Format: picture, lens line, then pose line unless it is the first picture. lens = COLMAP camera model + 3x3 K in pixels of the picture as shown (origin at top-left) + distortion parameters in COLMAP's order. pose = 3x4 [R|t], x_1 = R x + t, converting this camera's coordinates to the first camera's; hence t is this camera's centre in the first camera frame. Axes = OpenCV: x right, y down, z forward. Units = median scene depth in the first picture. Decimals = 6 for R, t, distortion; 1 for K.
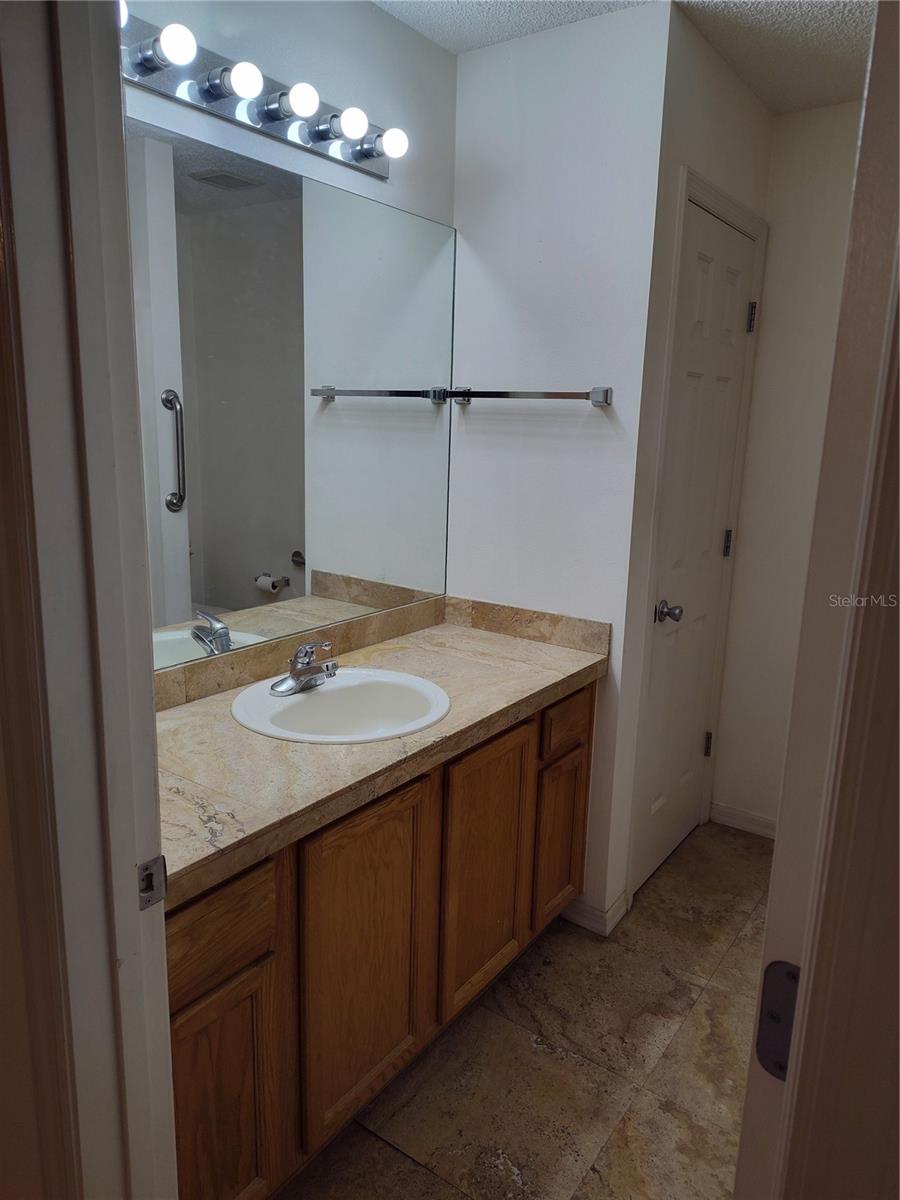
lens RADIAL K [[817.3, 0, 449.4], [0, 817.3, 580.6], [0, 0, 1]] dist [0.033236, -0.036035]
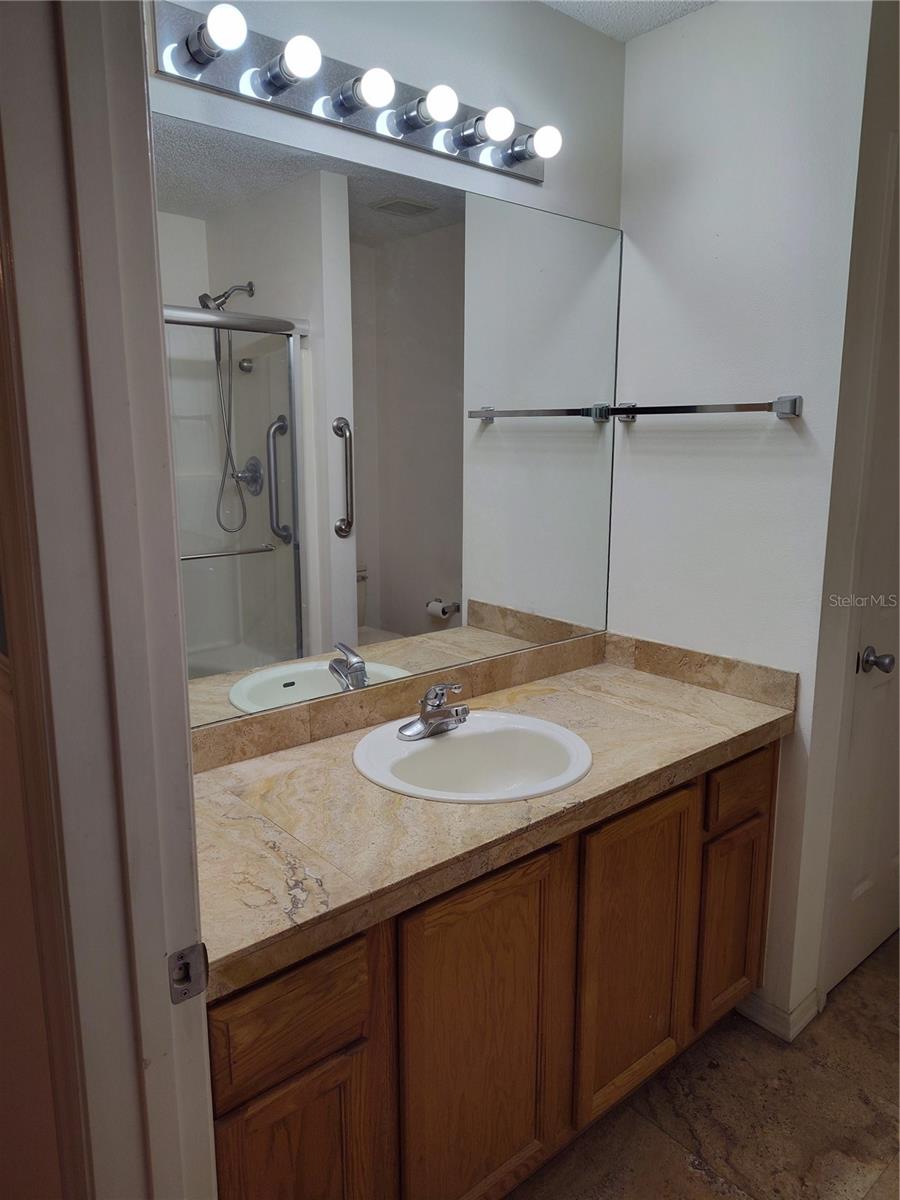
lens RADIAL K [[817.3, 0, 449.4], [0, 817.3, 580.6], [0, 0, 1]] dist [0.033236, -0.036035]
pose [[0.971022, 0.015616, -0.238480, 0.052491], [-0.021679, 0.999504, -0.022825, -0.017912], [0.238006, 0.027334, 0.970879, 0.093070]]
